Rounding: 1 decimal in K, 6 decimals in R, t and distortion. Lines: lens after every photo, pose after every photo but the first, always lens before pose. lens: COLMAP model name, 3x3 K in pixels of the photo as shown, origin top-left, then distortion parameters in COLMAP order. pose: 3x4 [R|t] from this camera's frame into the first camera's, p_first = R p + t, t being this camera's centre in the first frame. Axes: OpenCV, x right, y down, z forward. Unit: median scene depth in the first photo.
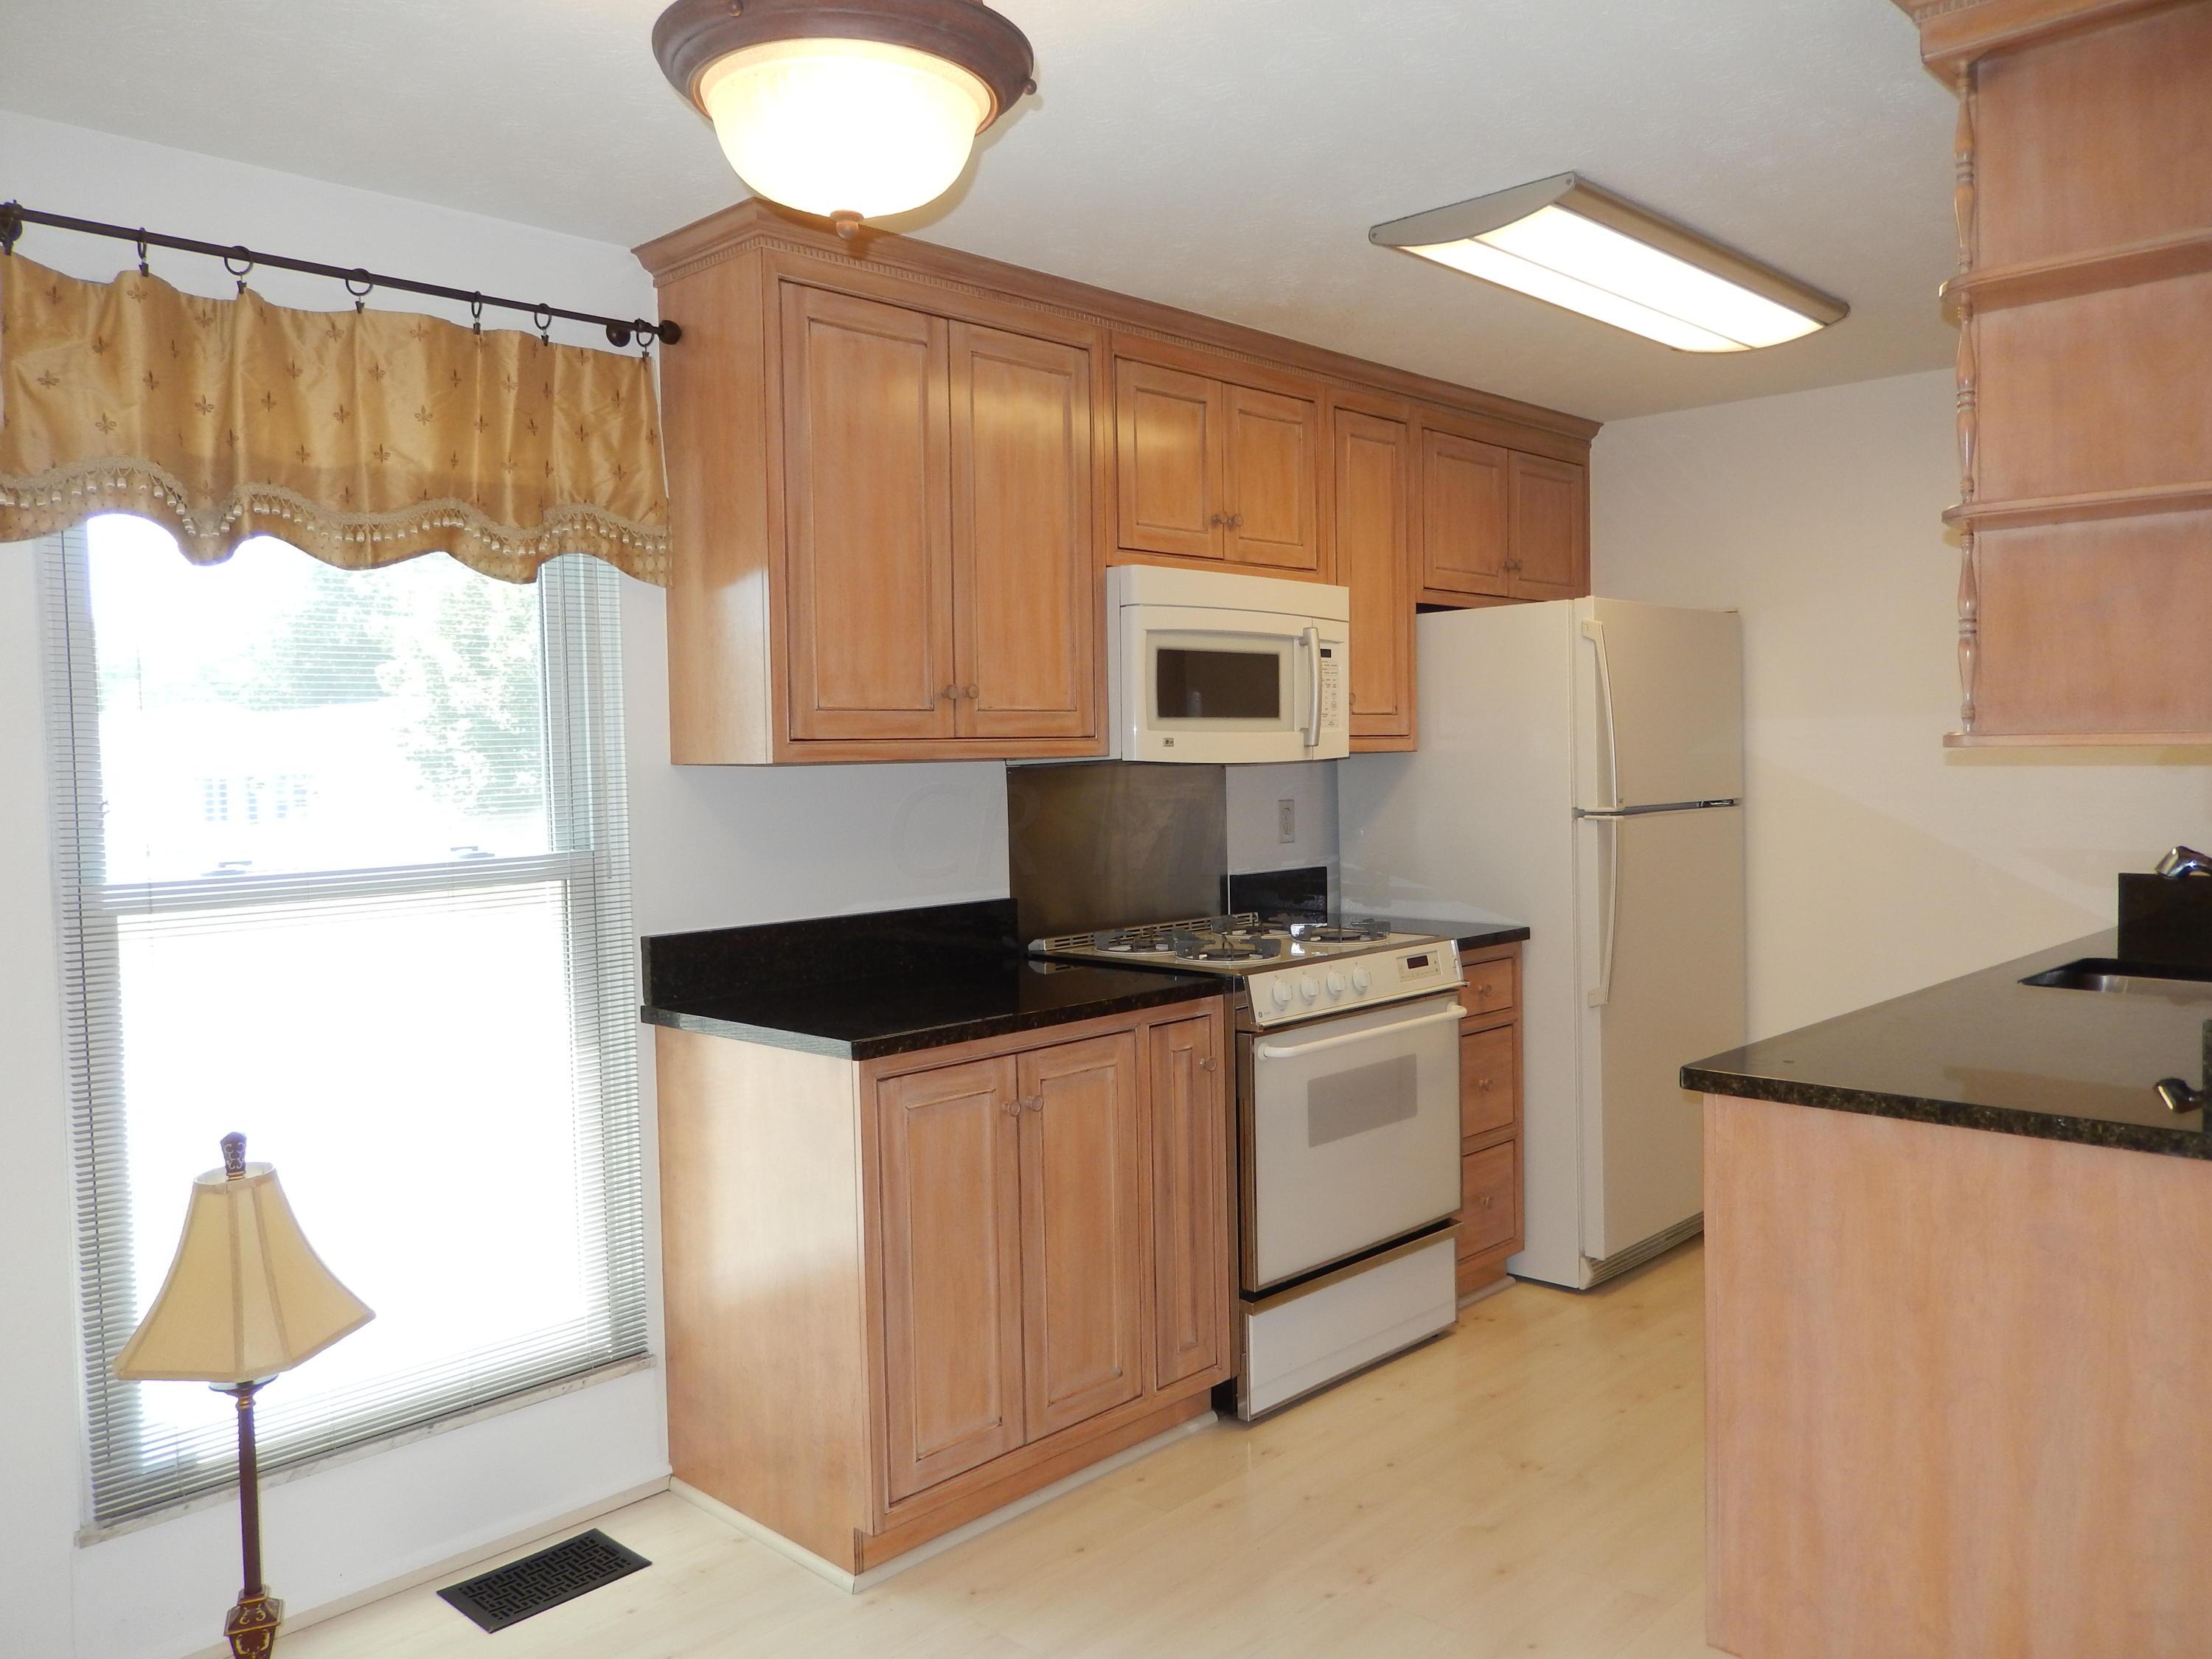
lens RADIAL K [[1690.1, 0, 1106.0], [0, 1690.1, 829.5], [0, 0, 1]] dist [0.000223, -0.002172]
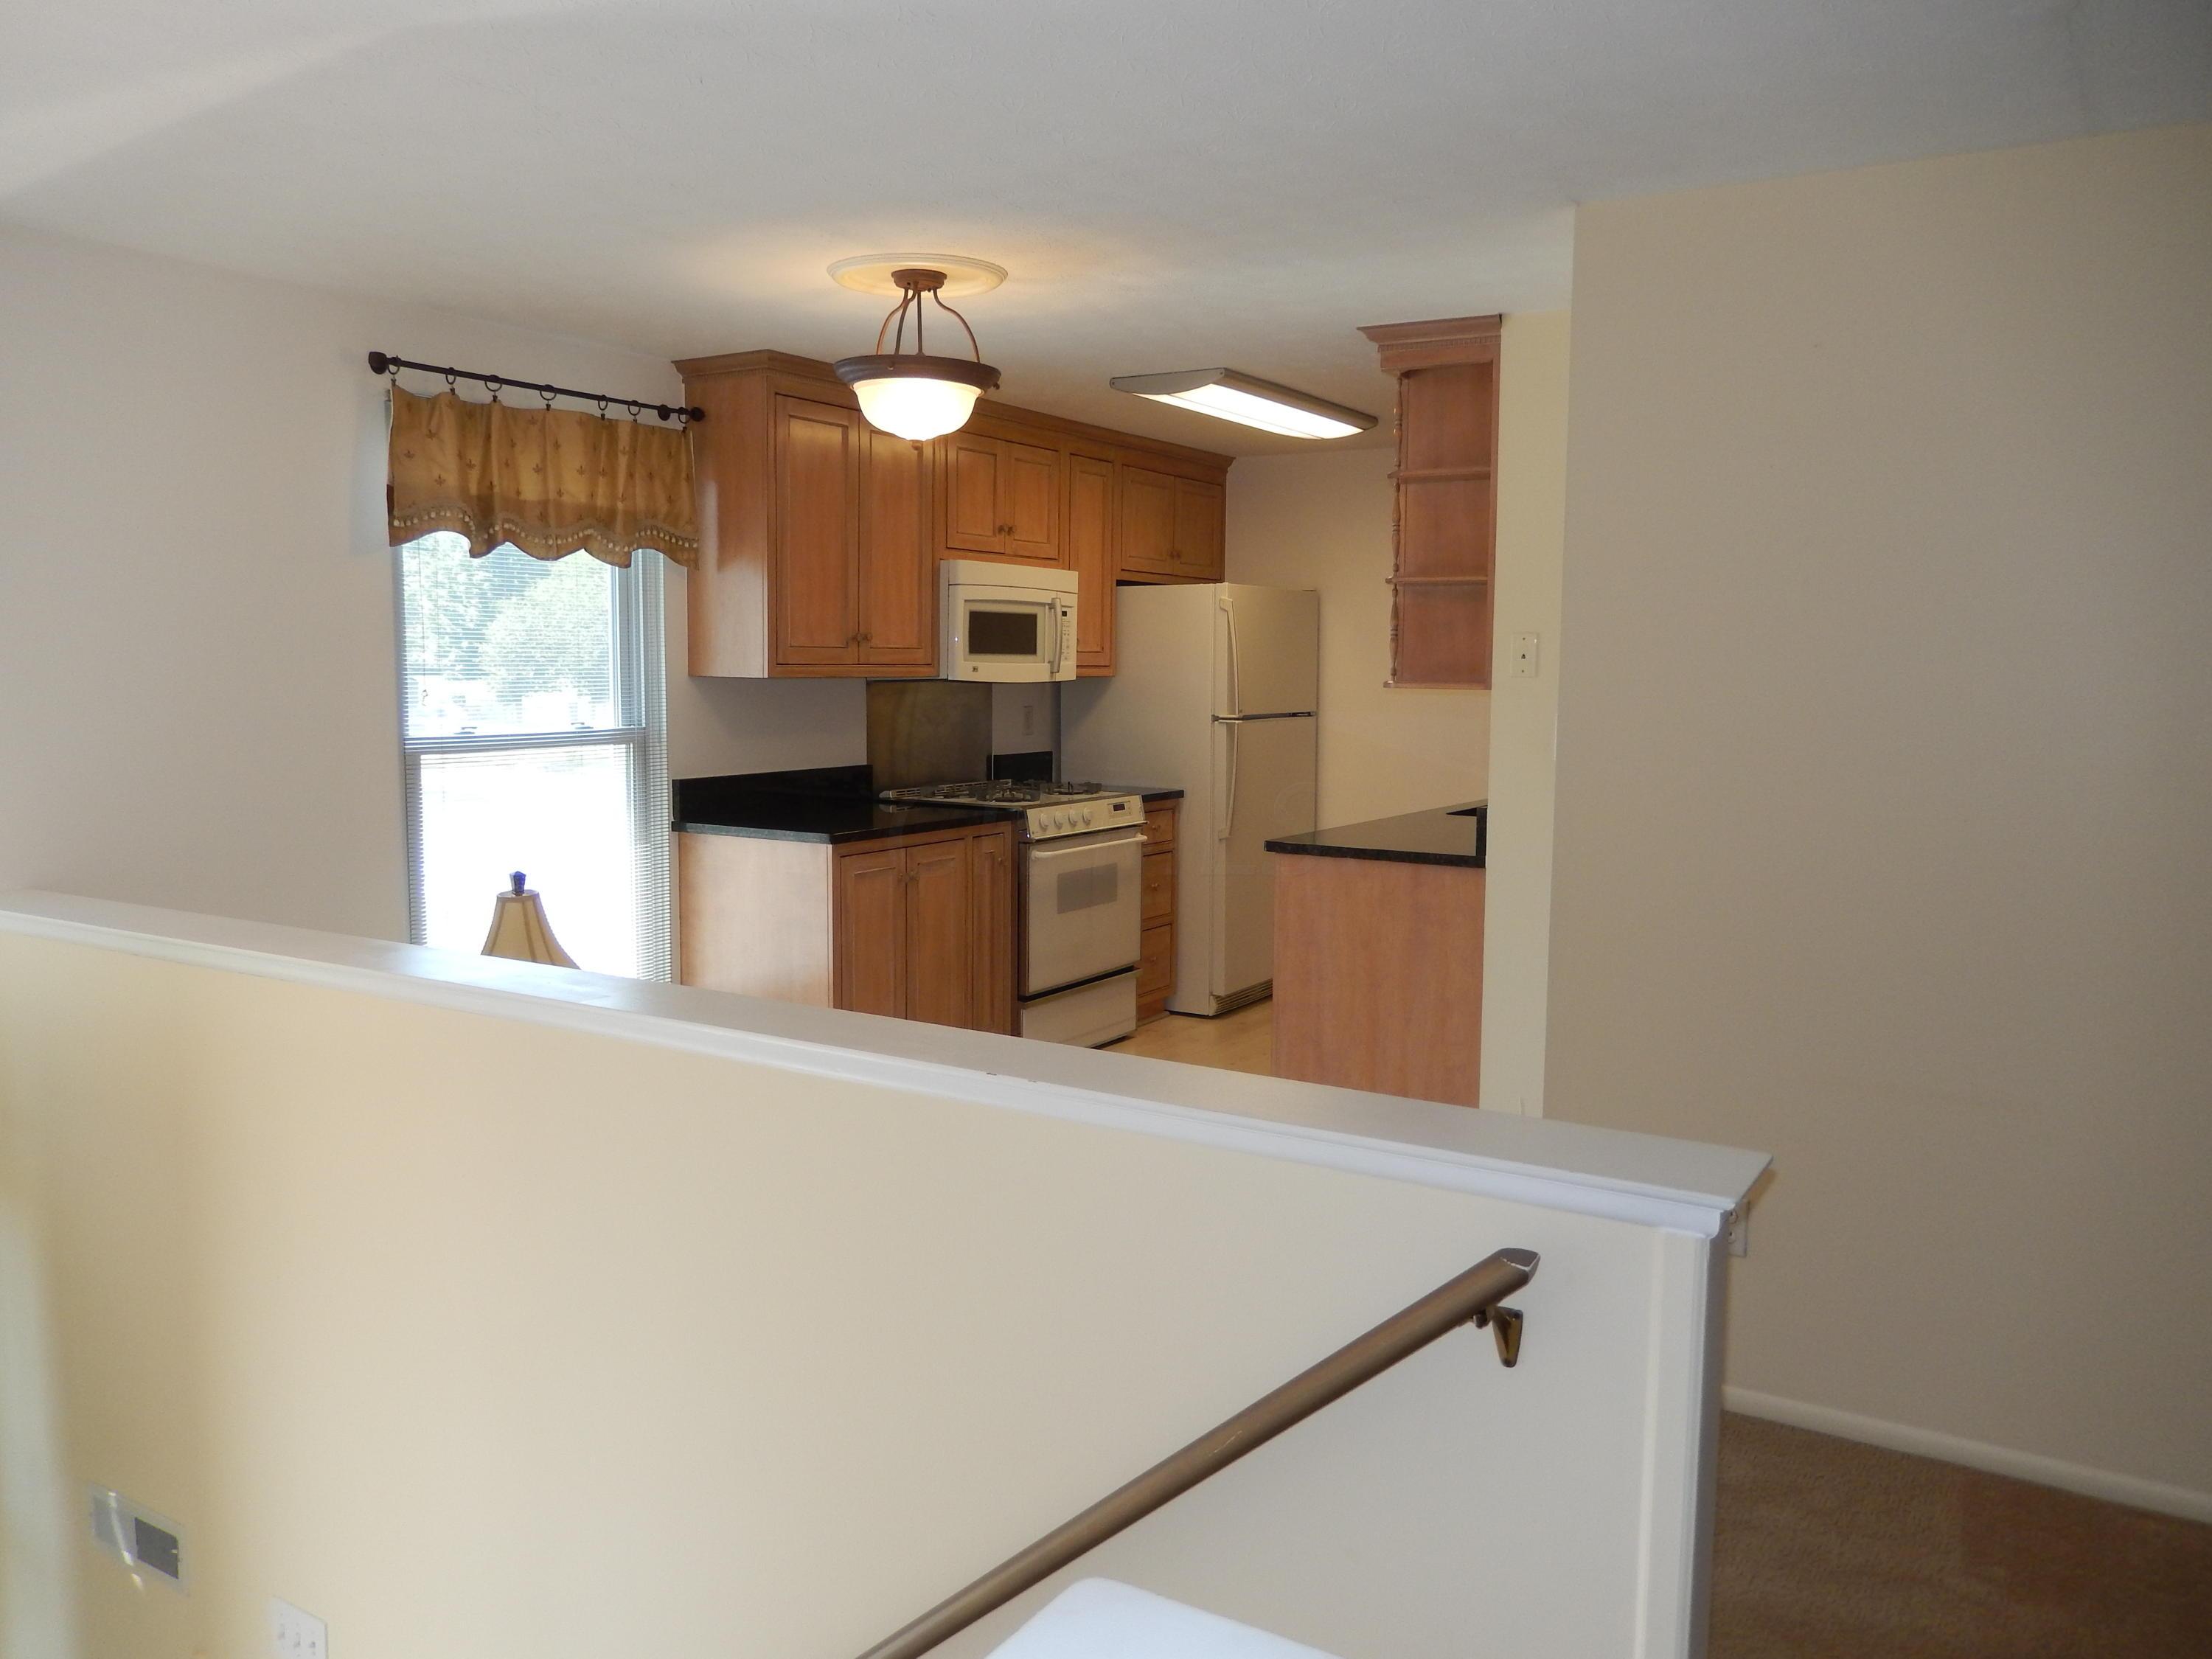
lens RADIAL K [[1671.8, 0, 1106.0], [0, 1671.8, 829.5], [0, 0, 1]] dist [0.073174, 0.000488]
pose [[0.977034, 0.006463, 0.212984, -0.191574], [-0.018263, 0.998402, 0.053482, 0.015068], [-0.212298, -0.056144, 0.975591, -0.641306]]
